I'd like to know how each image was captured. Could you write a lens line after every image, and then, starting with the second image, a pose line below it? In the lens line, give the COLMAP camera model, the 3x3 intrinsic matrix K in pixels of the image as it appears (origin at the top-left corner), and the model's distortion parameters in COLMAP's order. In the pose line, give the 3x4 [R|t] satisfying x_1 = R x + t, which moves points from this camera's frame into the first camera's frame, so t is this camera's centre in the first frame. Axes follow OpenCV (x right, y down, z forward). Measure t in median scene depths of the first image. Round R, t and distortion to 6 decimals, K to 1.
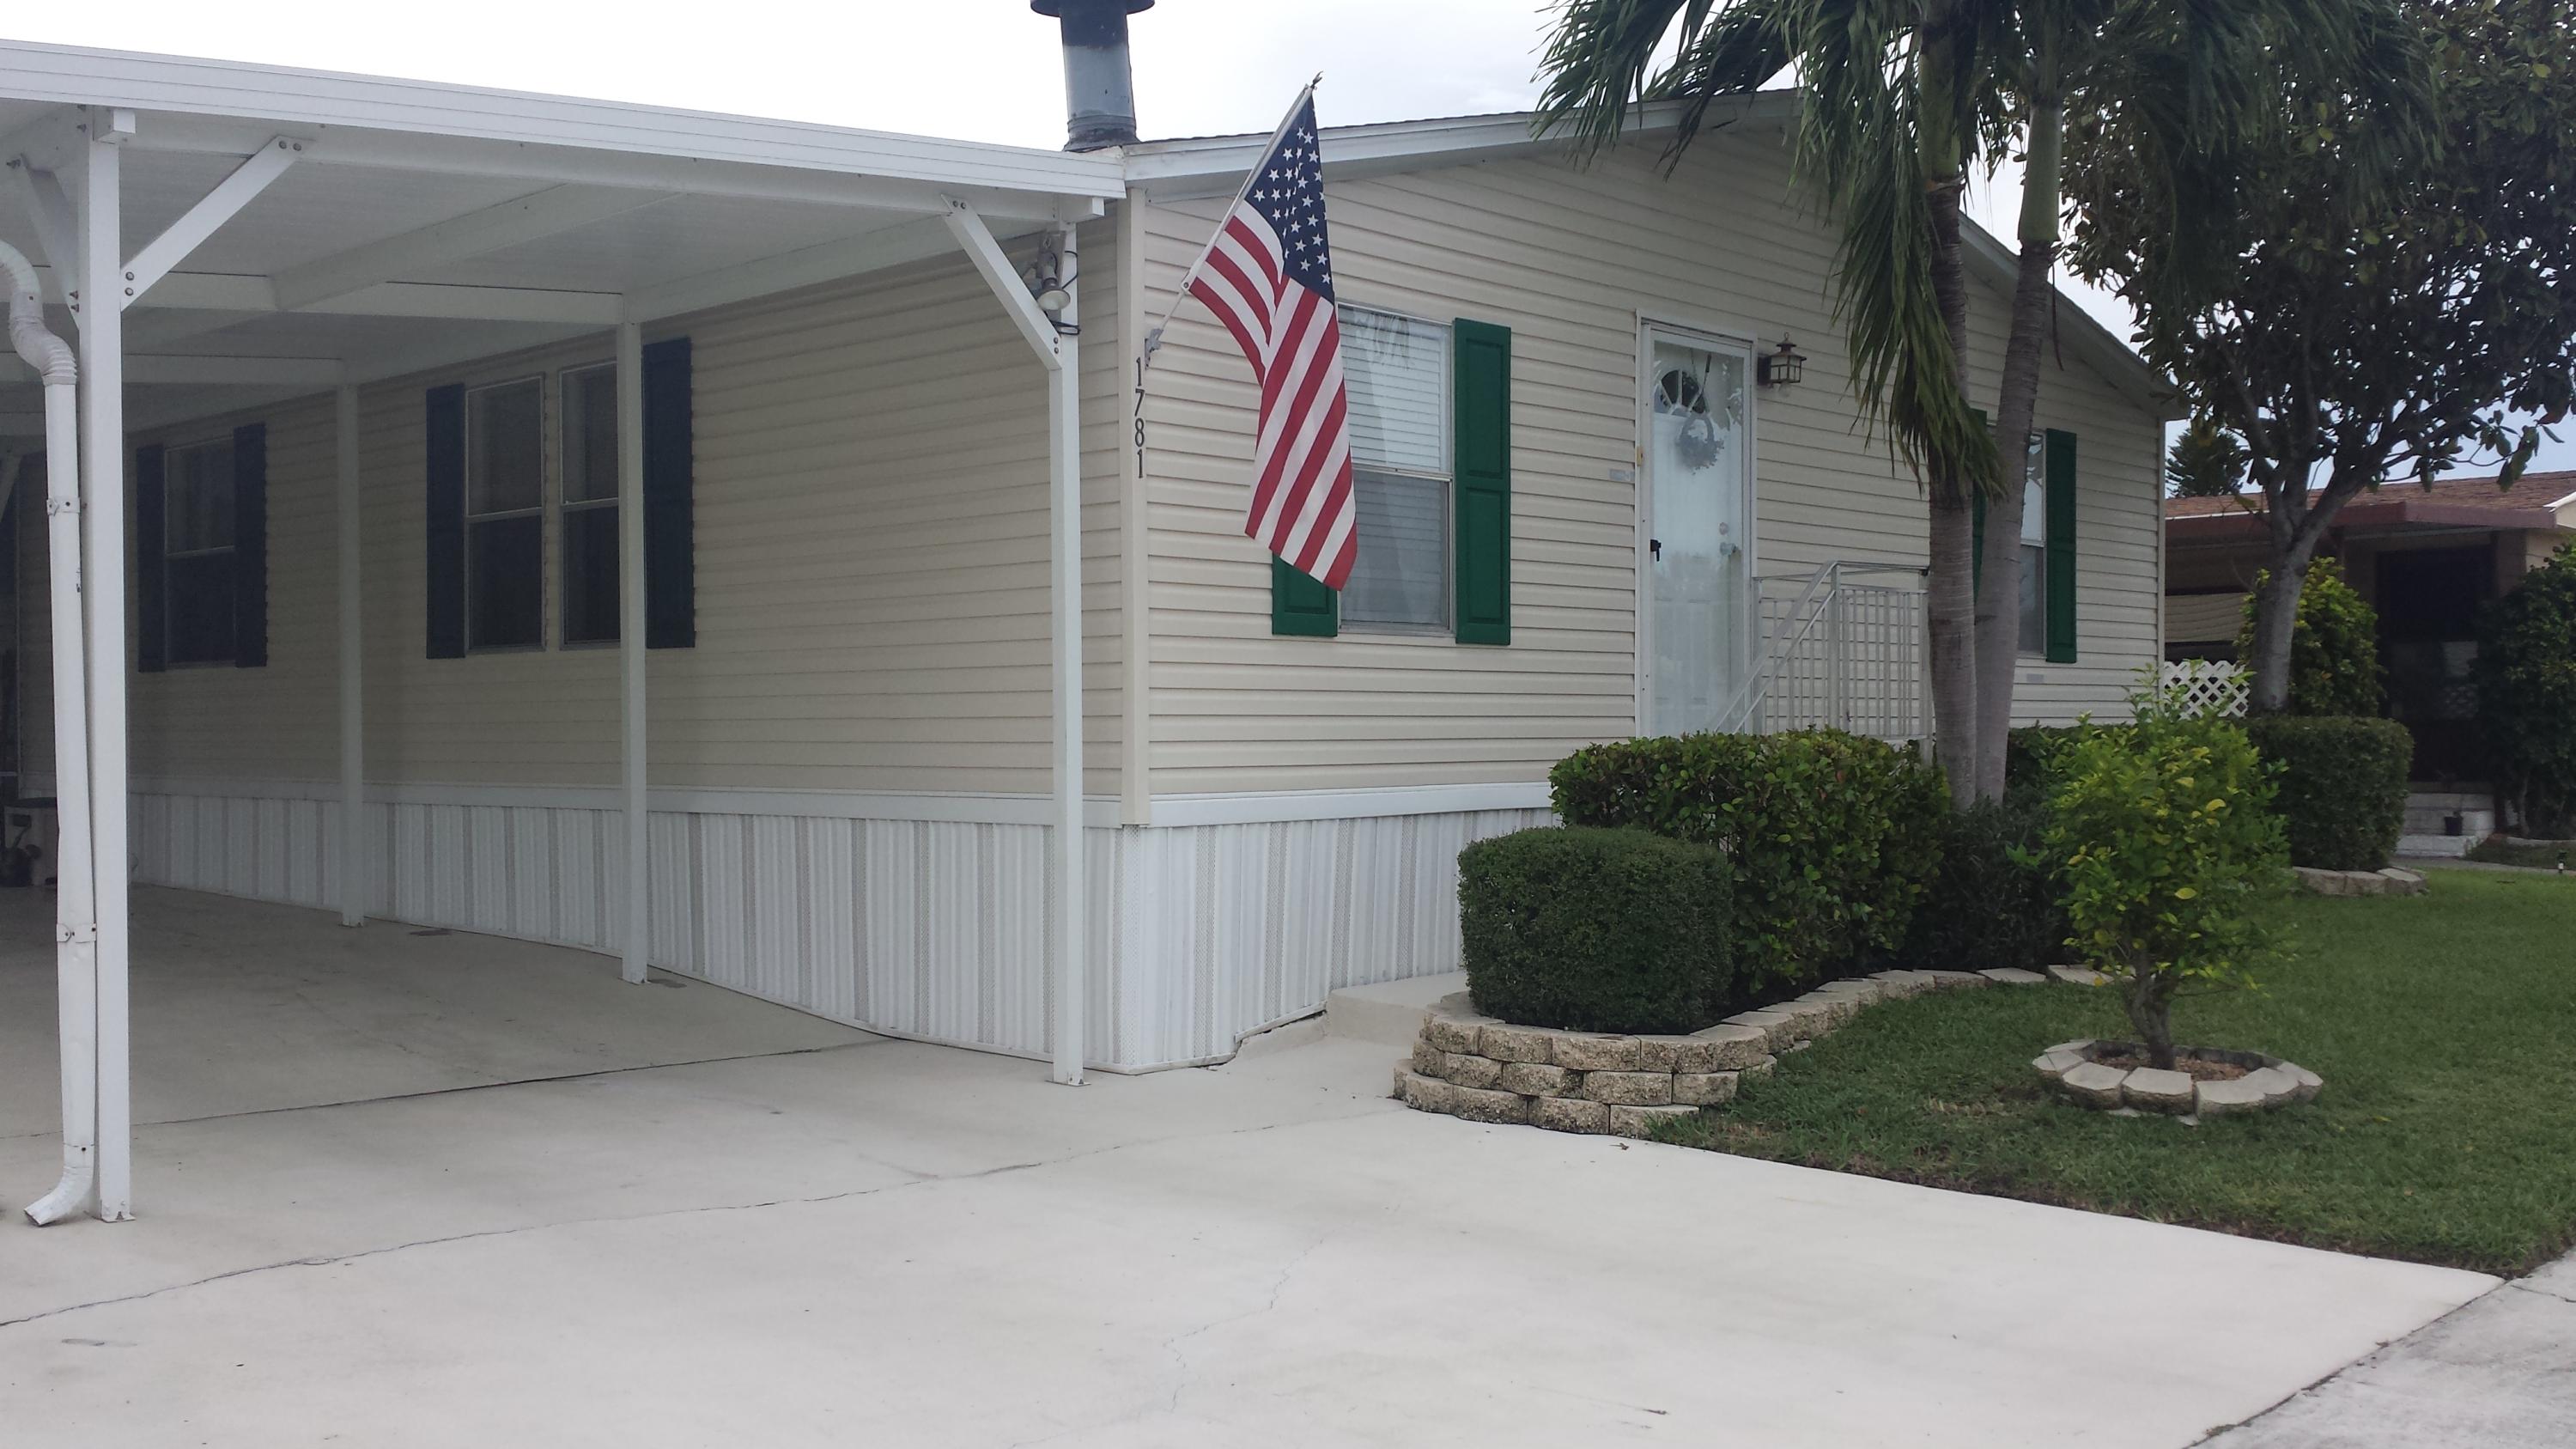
lens RADIAL K [[2385.9, 0, 1288.6], [0, 2385.9, 754.9], [0, 0, 1]] dist [-0.003450, 0.000000]
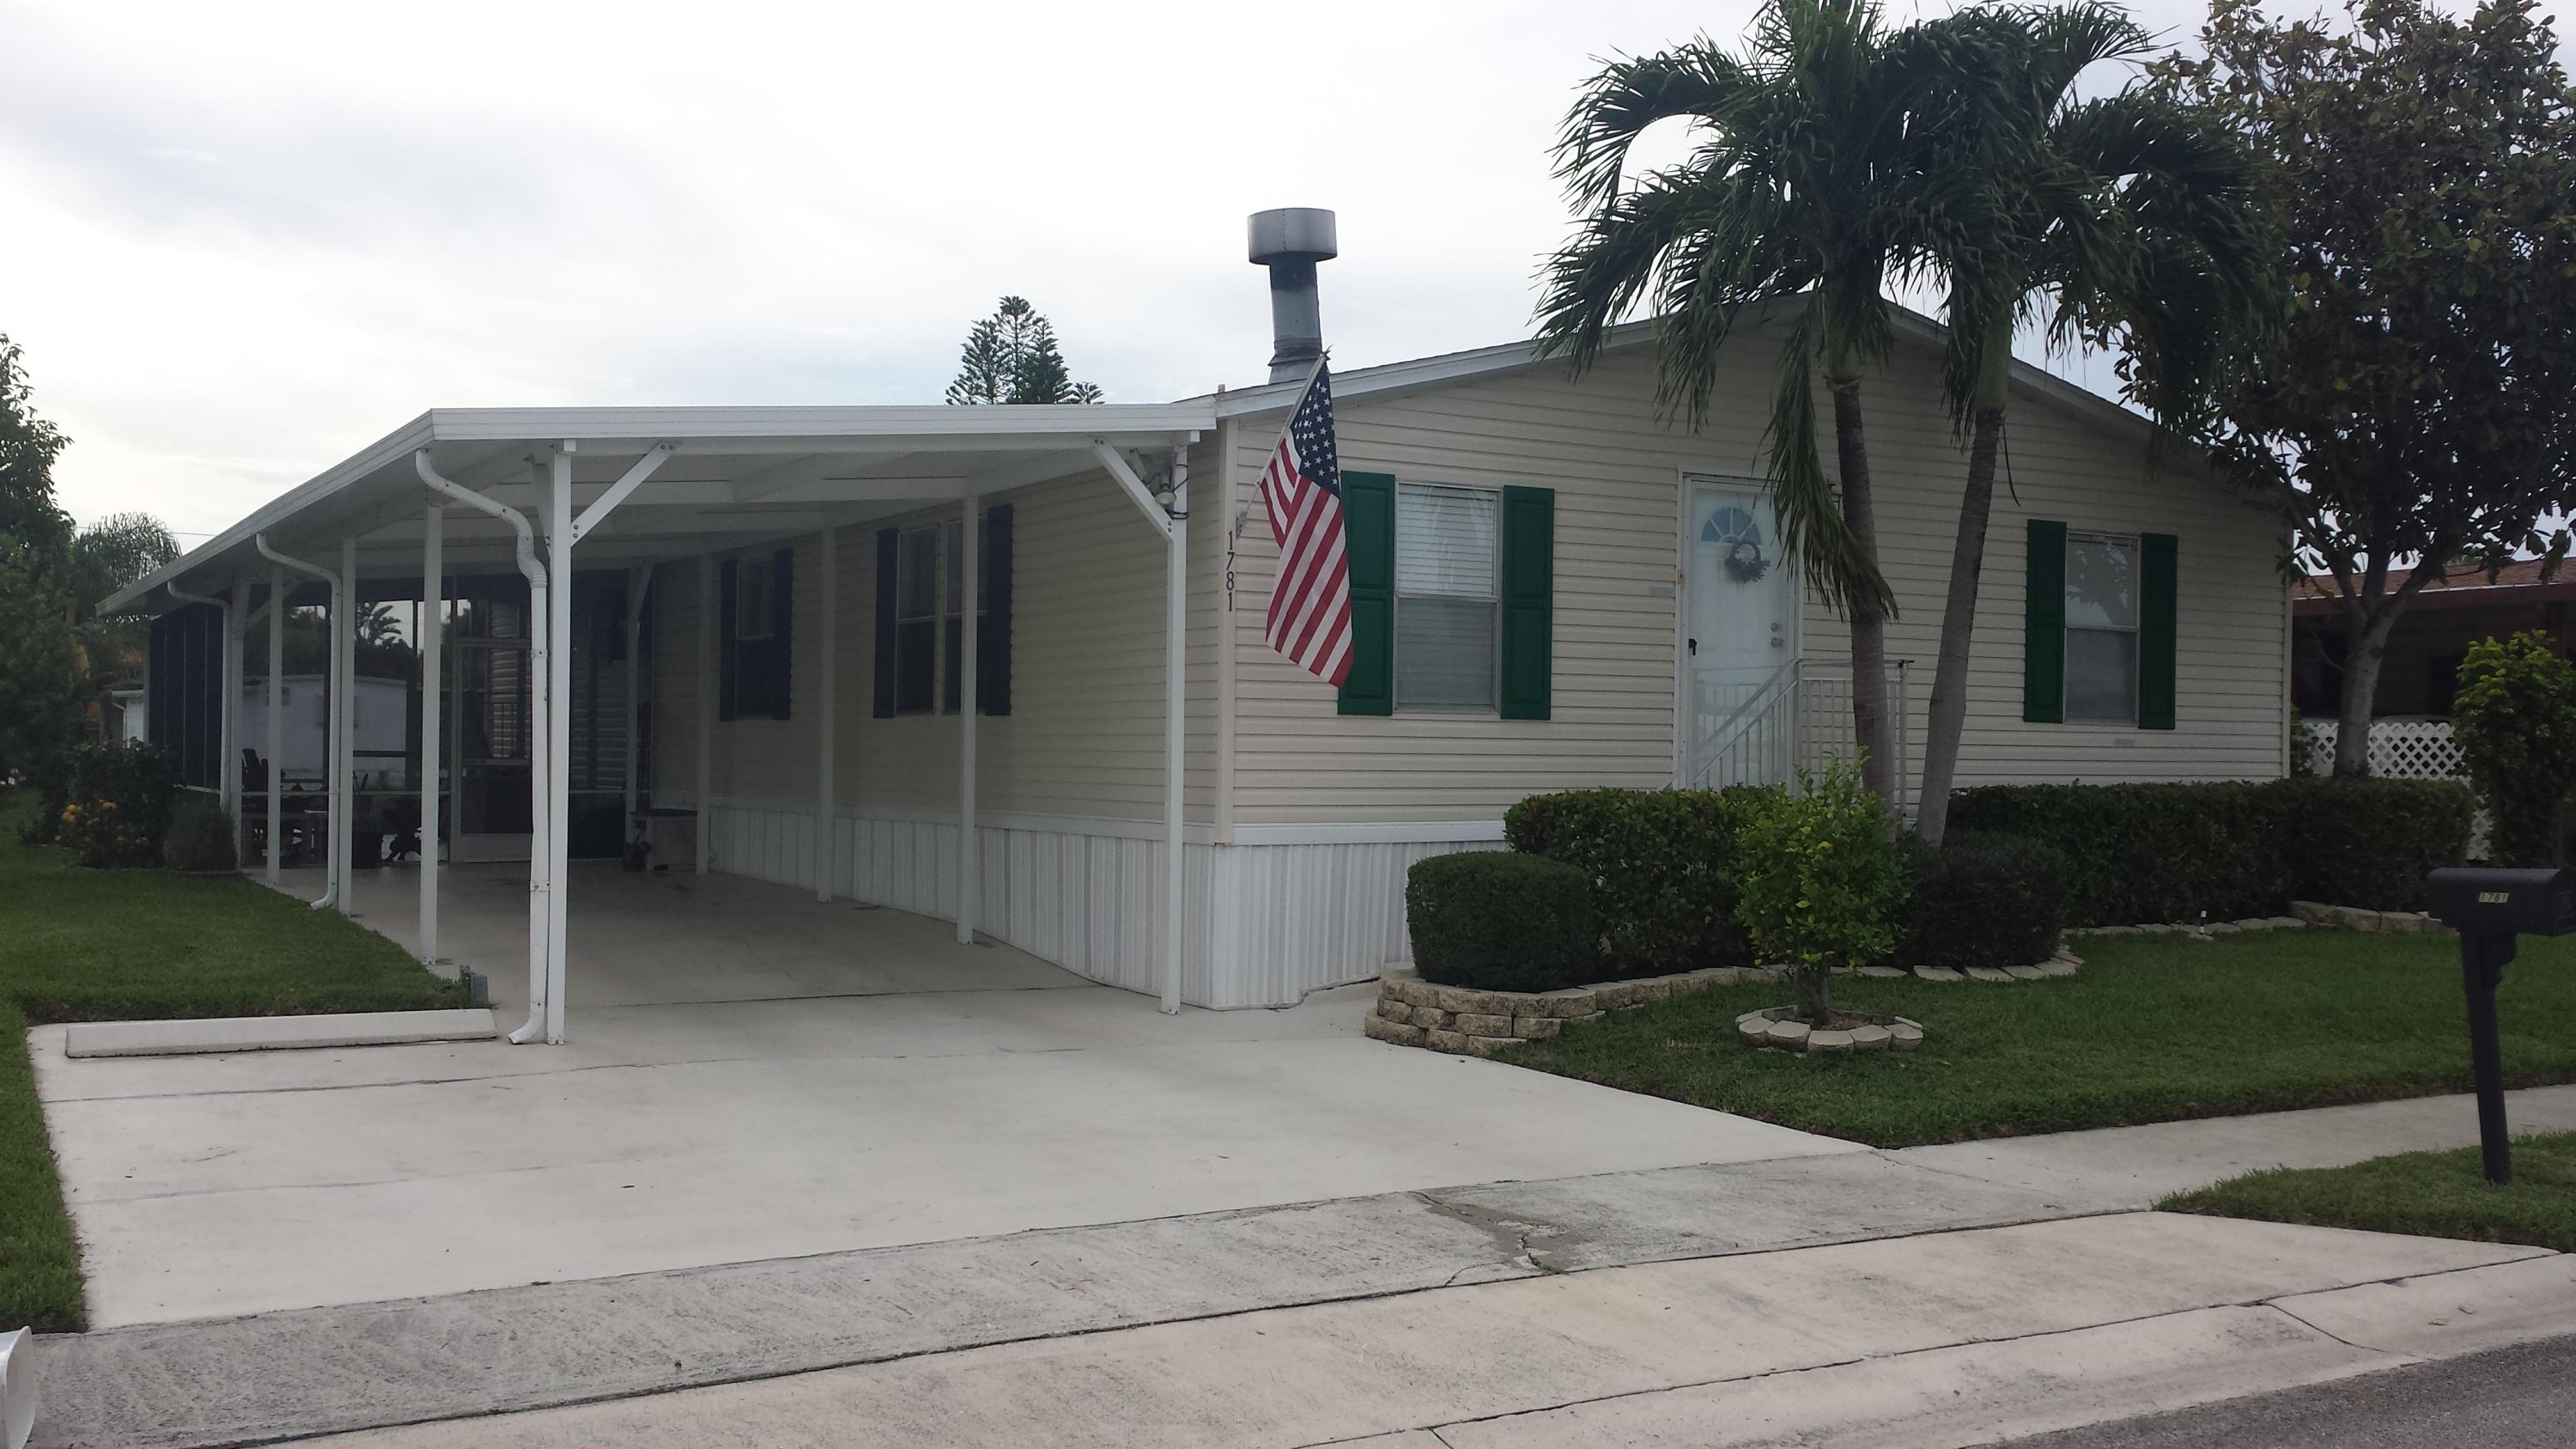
lens RADIAL K [[2385.9, 0, 1289.3], [0, 2385.9, 710.3], [0, 0, 1]] dist [-0.003450, 0.000000]
pose [[0.957922, 0.008127, -0.286912, 0.383443], [-0.016532, 0.999502, -0.026885, -0.013430], [0.286551, 0.030497, 0.957580, -0.401744]]
